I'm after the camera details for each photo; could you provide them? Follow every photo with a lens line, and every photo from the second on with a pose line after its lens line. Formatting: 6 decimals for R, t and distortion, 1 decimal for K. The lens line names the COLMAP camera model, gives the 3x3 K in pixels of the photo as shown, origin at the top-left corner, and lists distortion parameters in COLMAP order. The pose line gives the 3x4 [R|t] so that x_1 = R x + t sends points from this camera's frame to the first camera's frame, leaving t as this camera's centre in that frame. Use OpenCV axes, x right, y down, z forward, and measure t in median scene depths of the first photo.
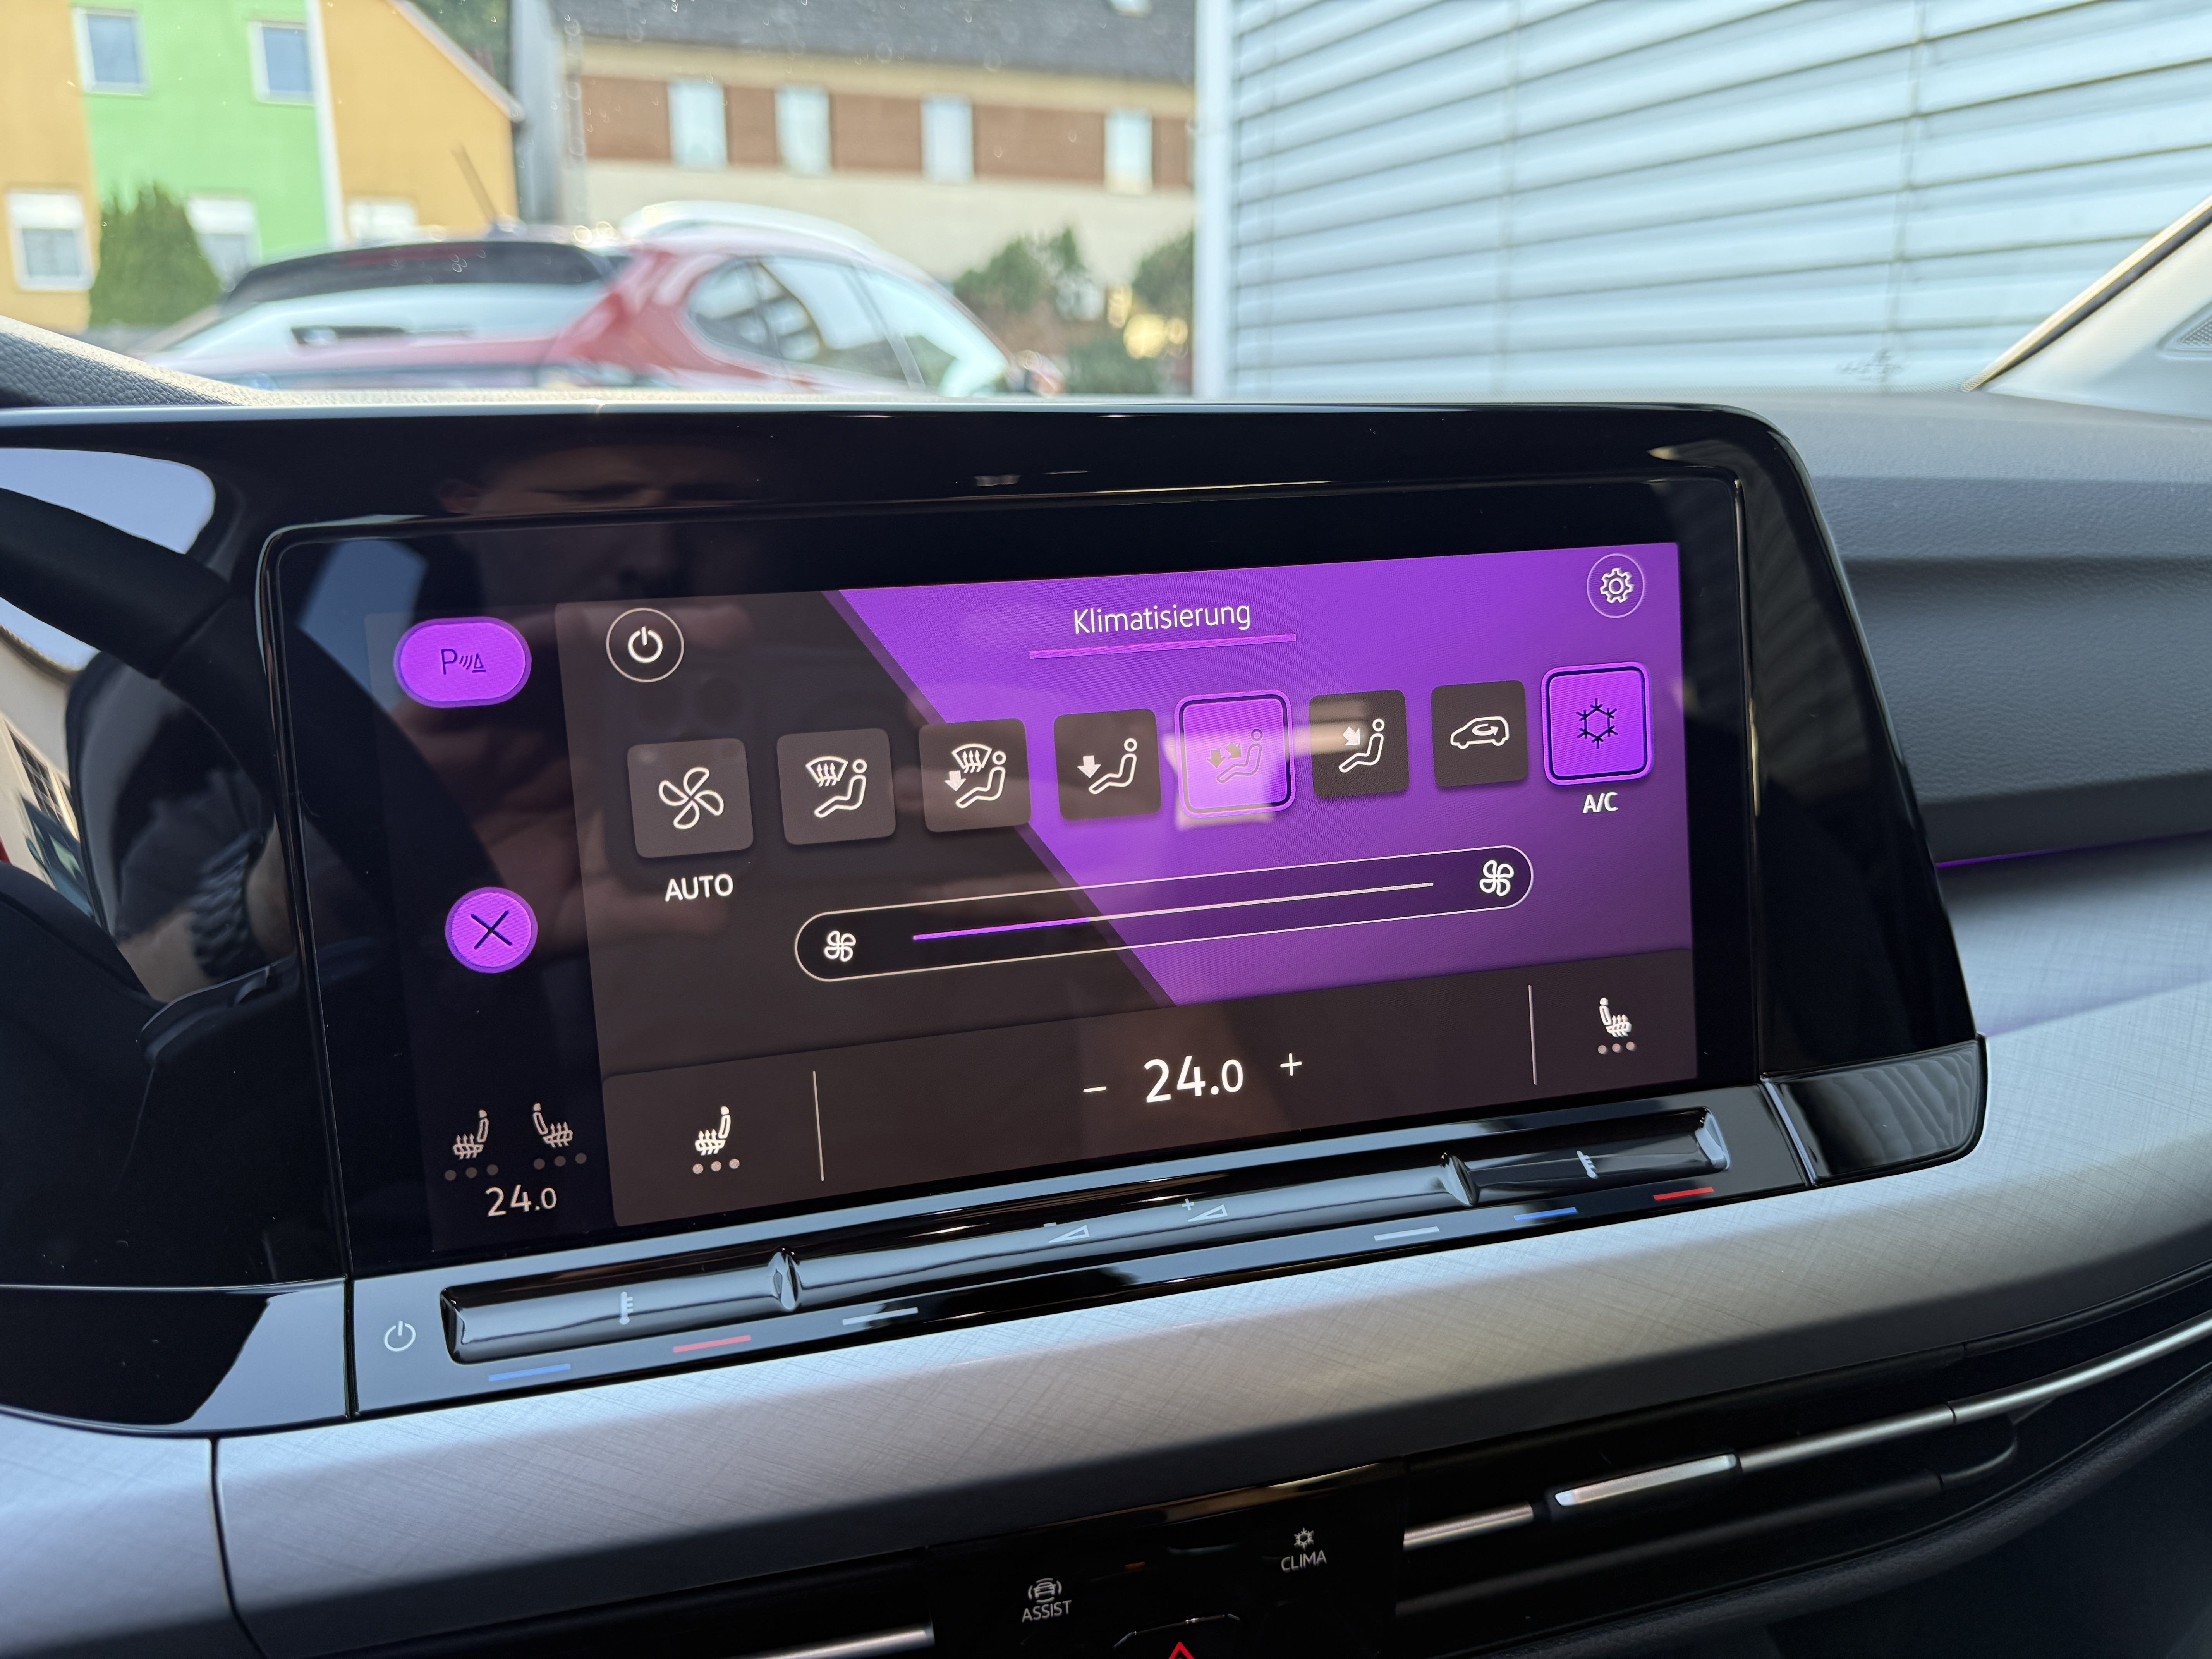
lens RADIAL K [[1625.2, 0, 1104.0], [0, 1625.2, 823.9], [0, 0, 1]] dist [-0.003016, -0.033355]
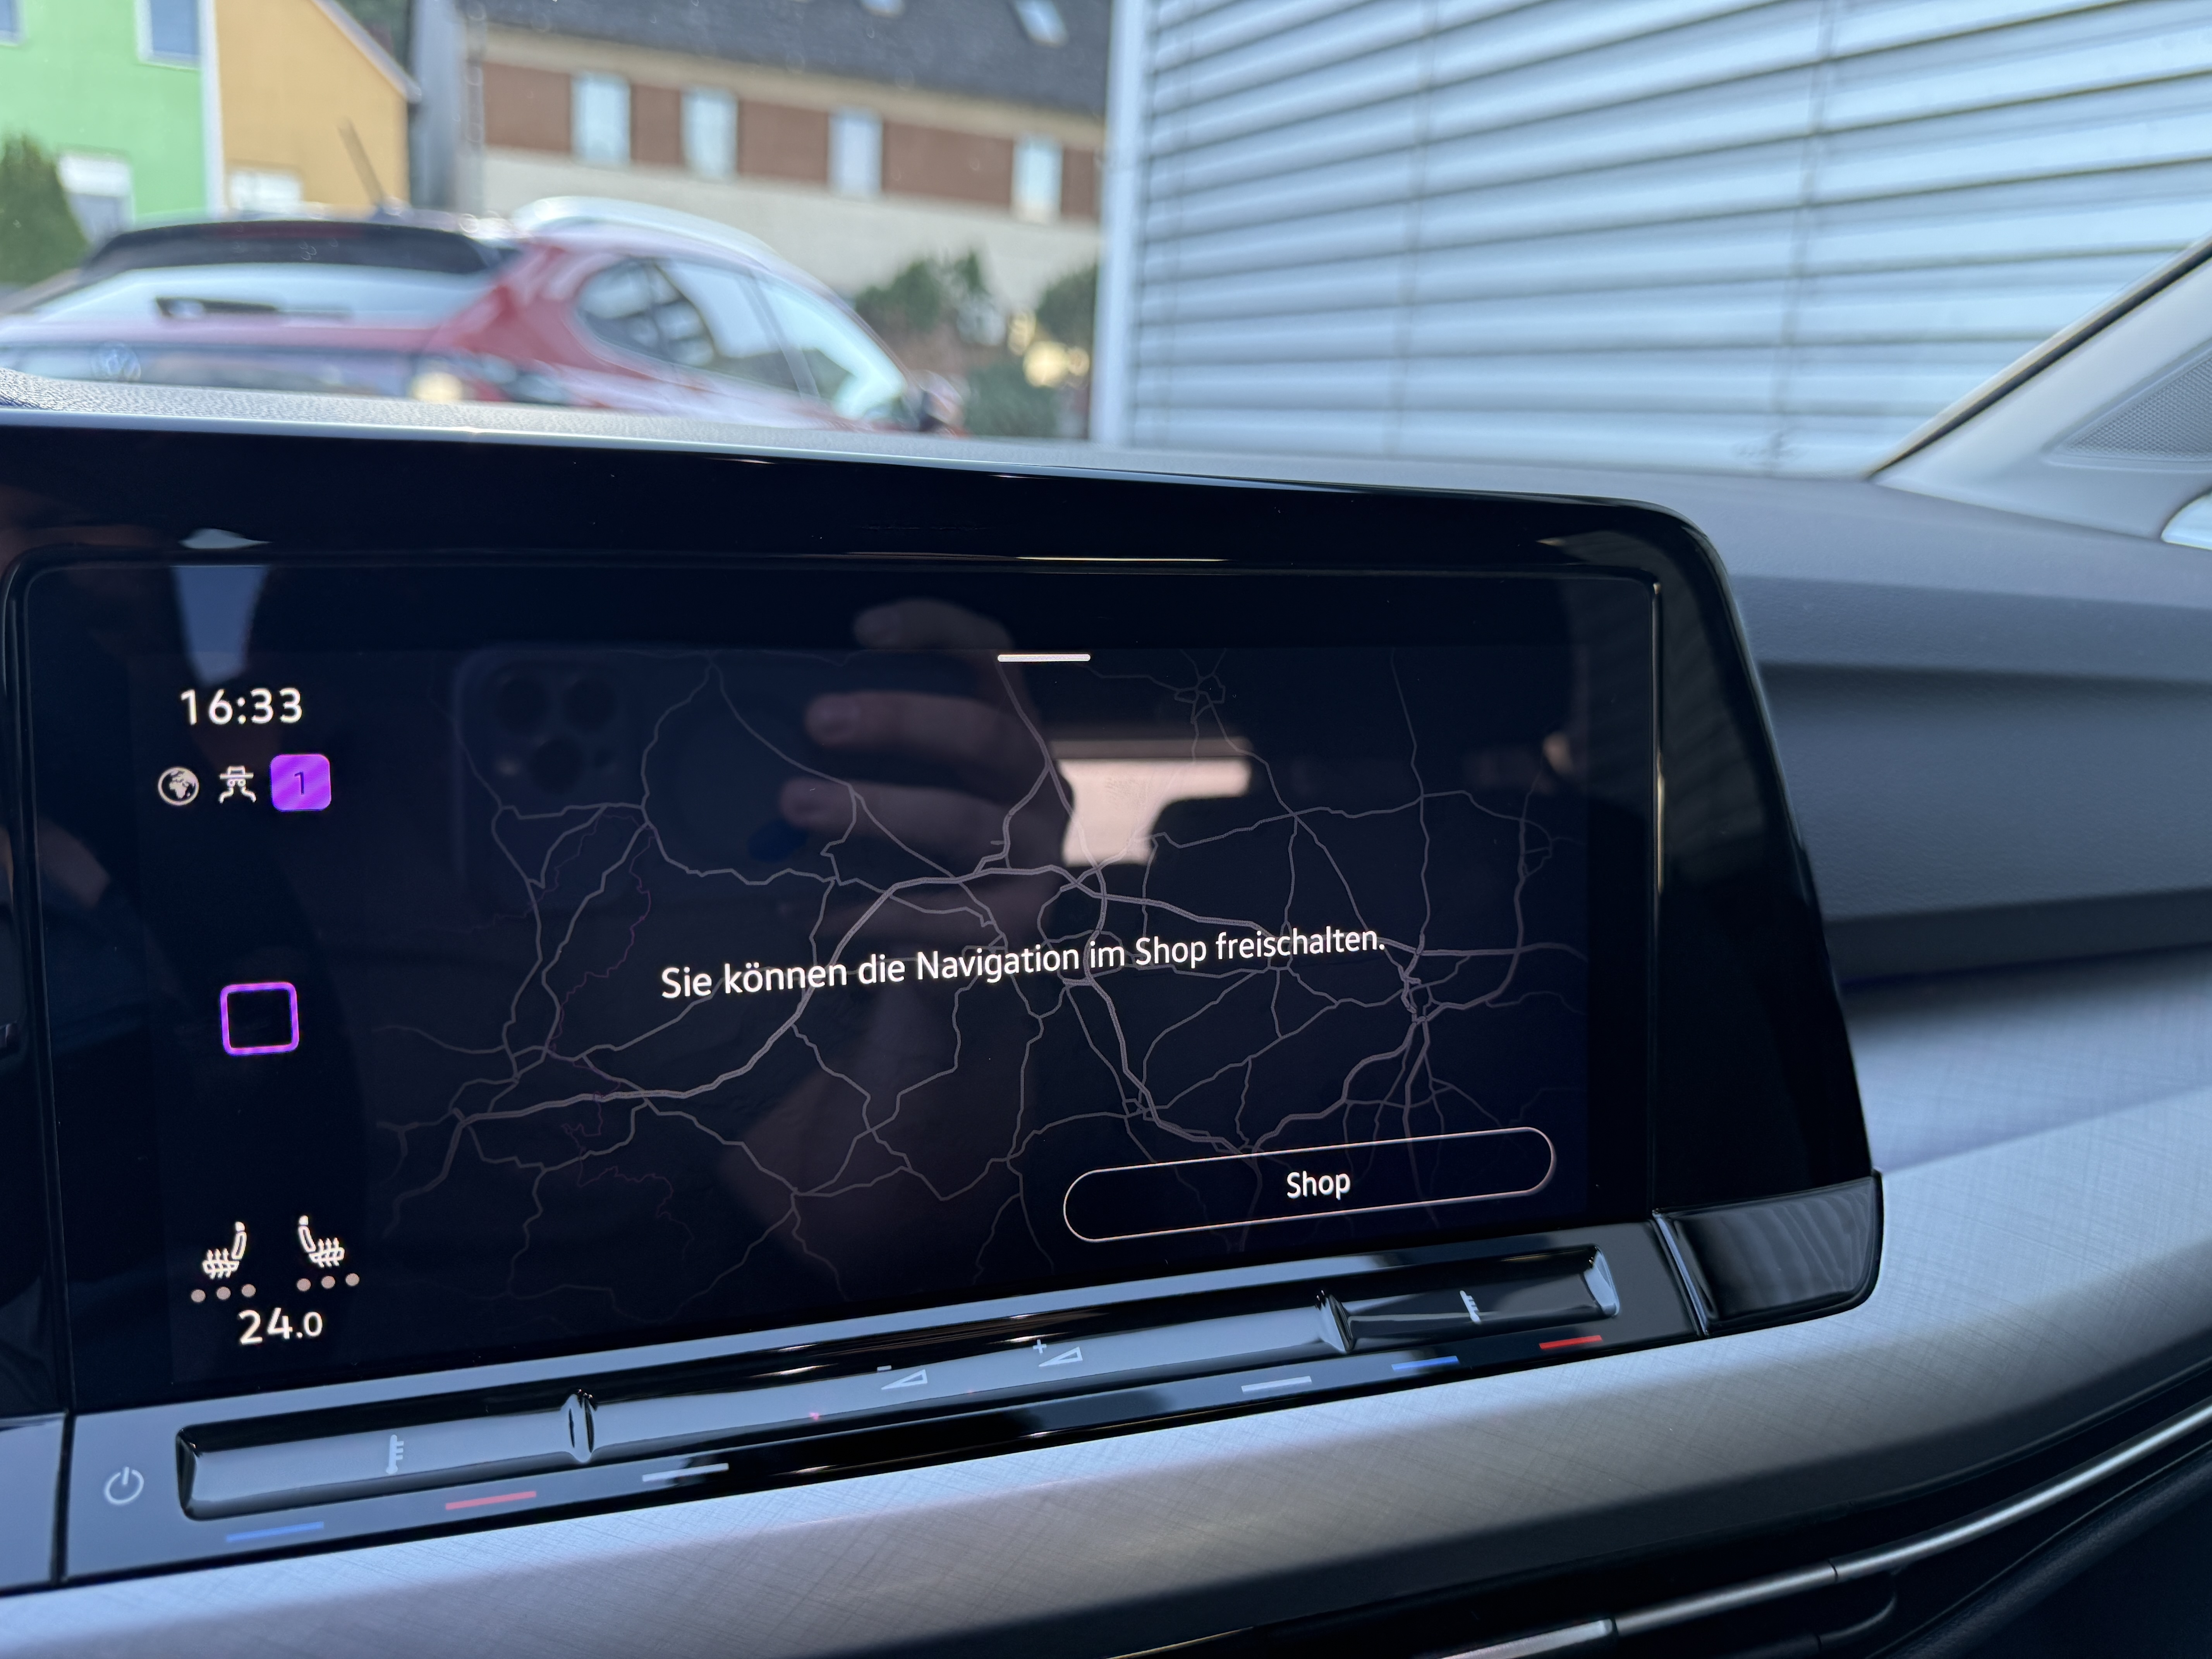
lens RADIAL K [[1641.0, 0, 1099.3], [0, 1641.0, 824.6], [0, 0, 1]] dist [-0.027974, -0.001436]
pose [[0.996276, 0.048210, 0.071485, 0.005286], [-0.046954, 0.998713, -0.019151, -0.037200], [-0.072316, 0.015723, 0.997258, 0.076048]]
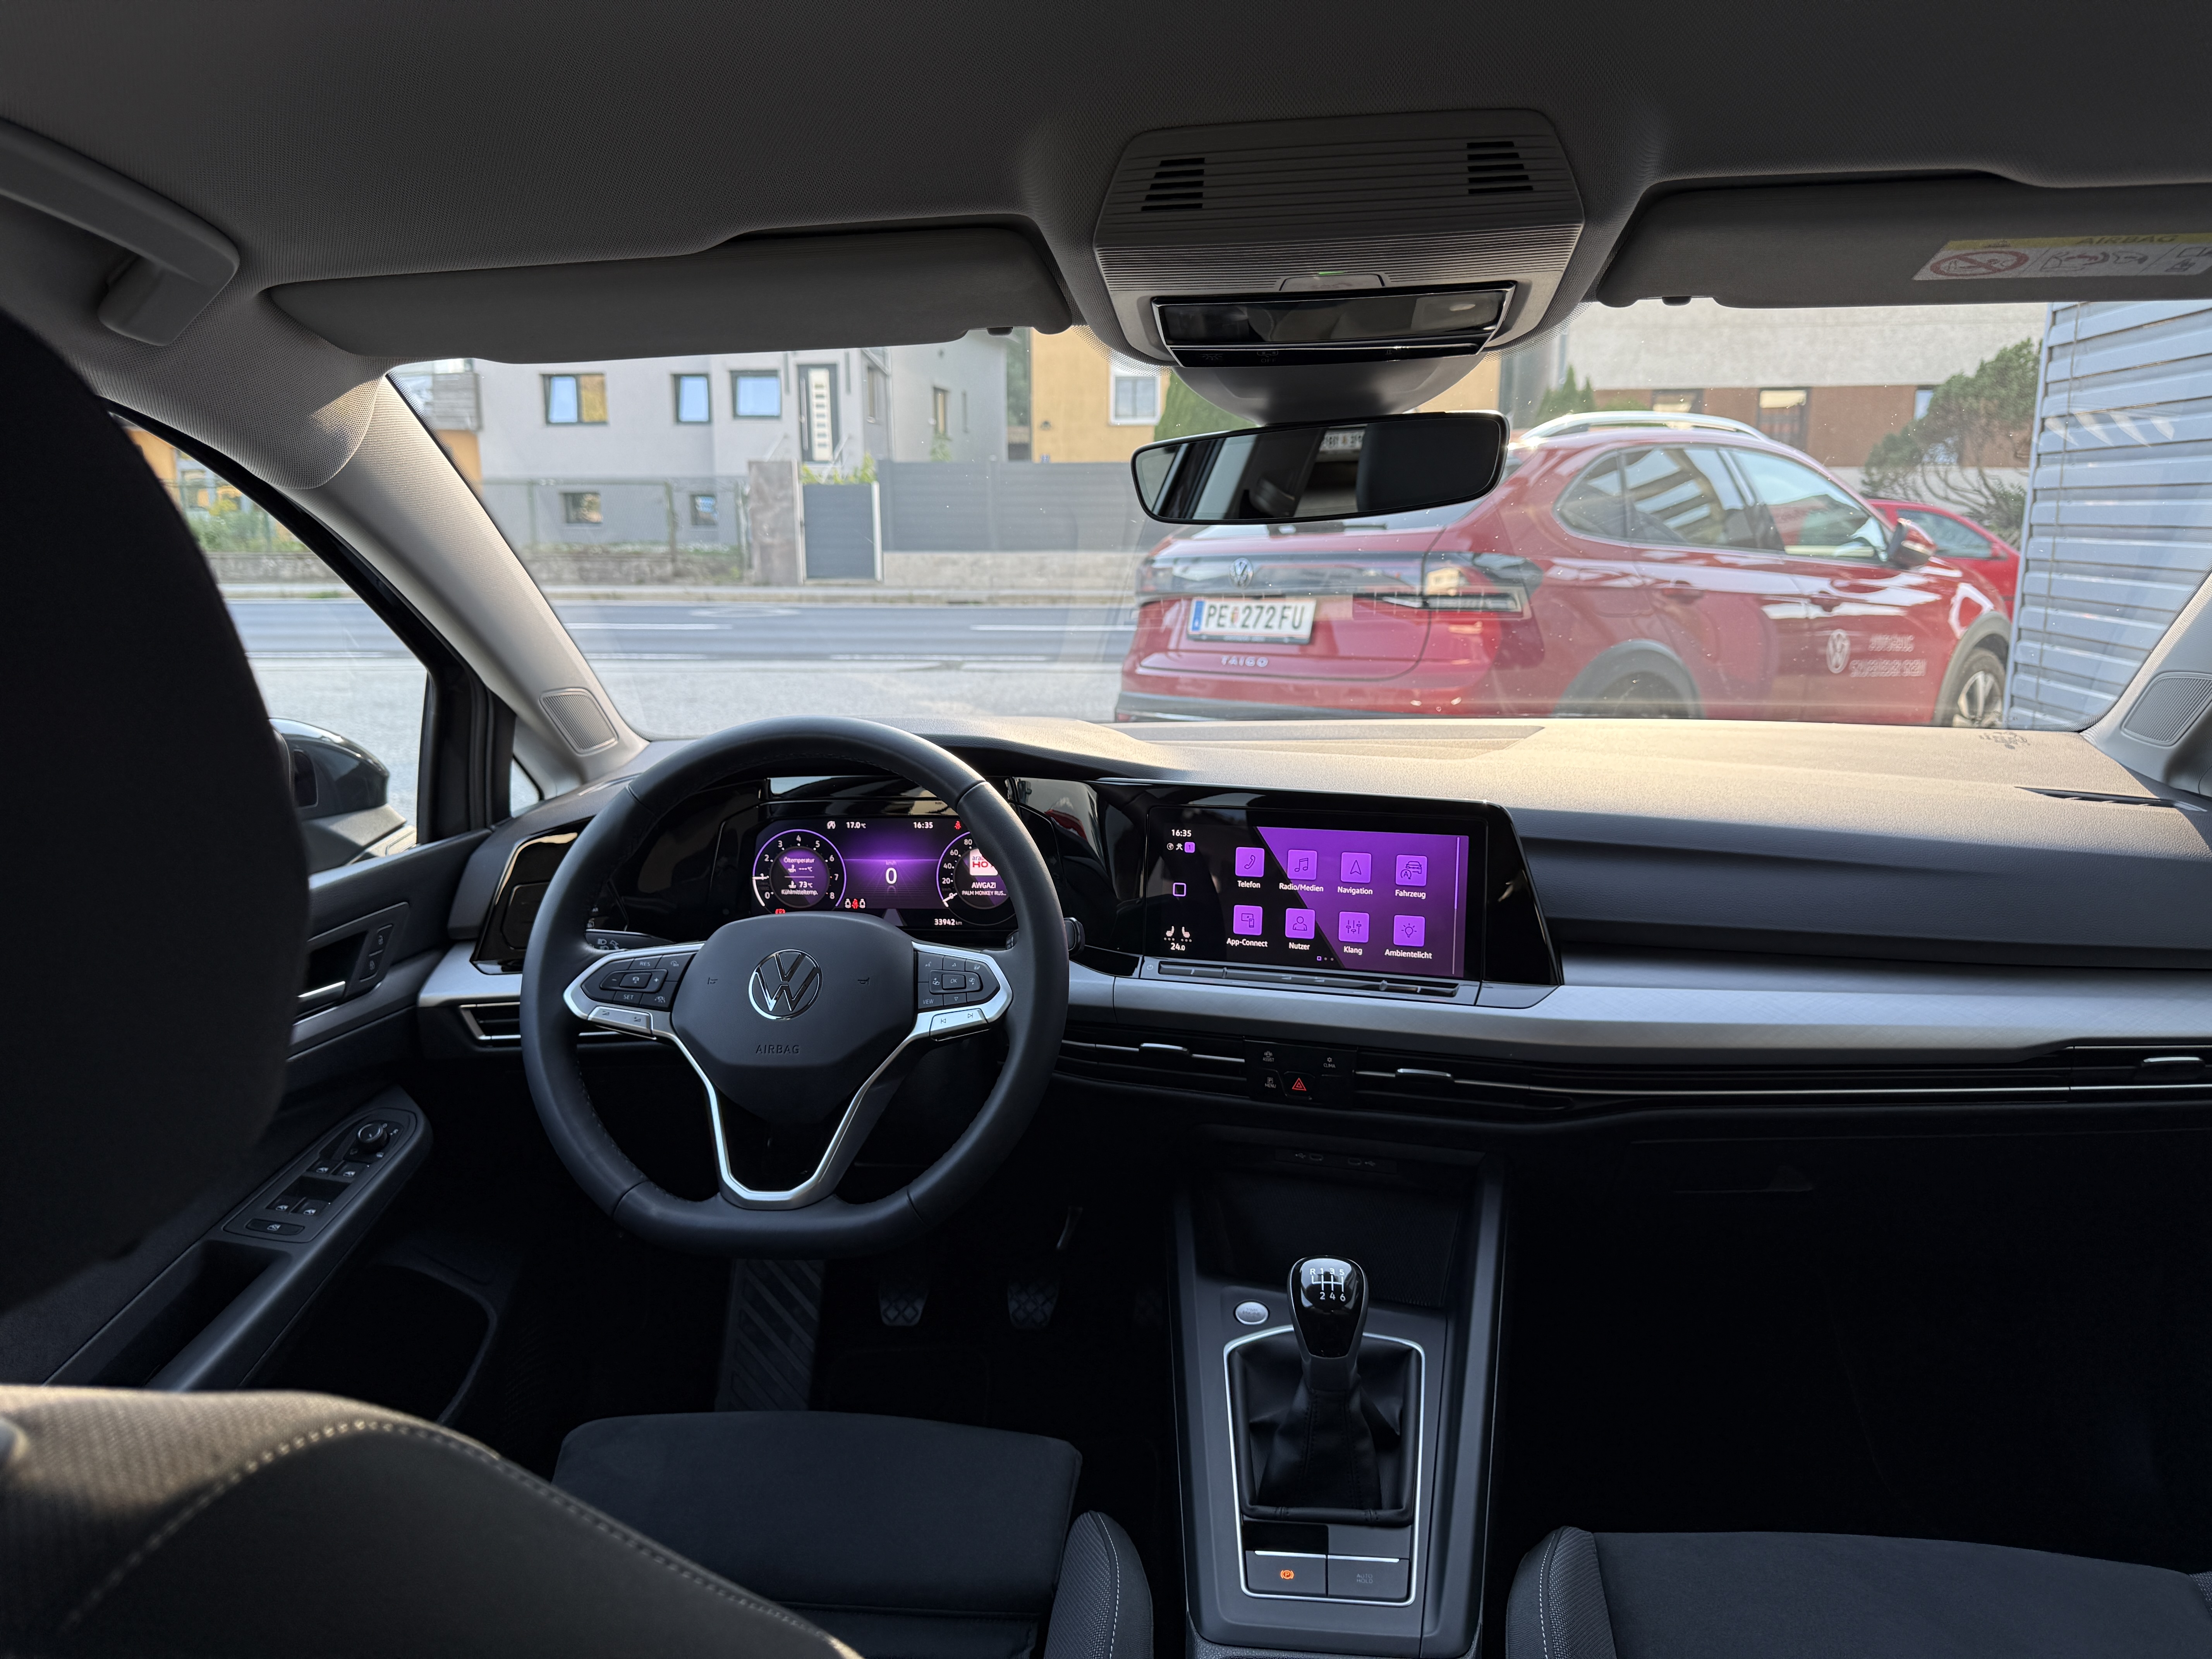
lens RADIAL K [[1538.7, 0, 1111.3], [0, 1538.7, 831.8], [0, 0, 1]] dist [0.123625, -0.193951]
pose [[0.843123, 0.117129, -0.524809, 1.567112], [-0.143631, 0.989582, -0.009889, -0.024696], [0.518183, 0.083717, 0.851163, -2.577769]]
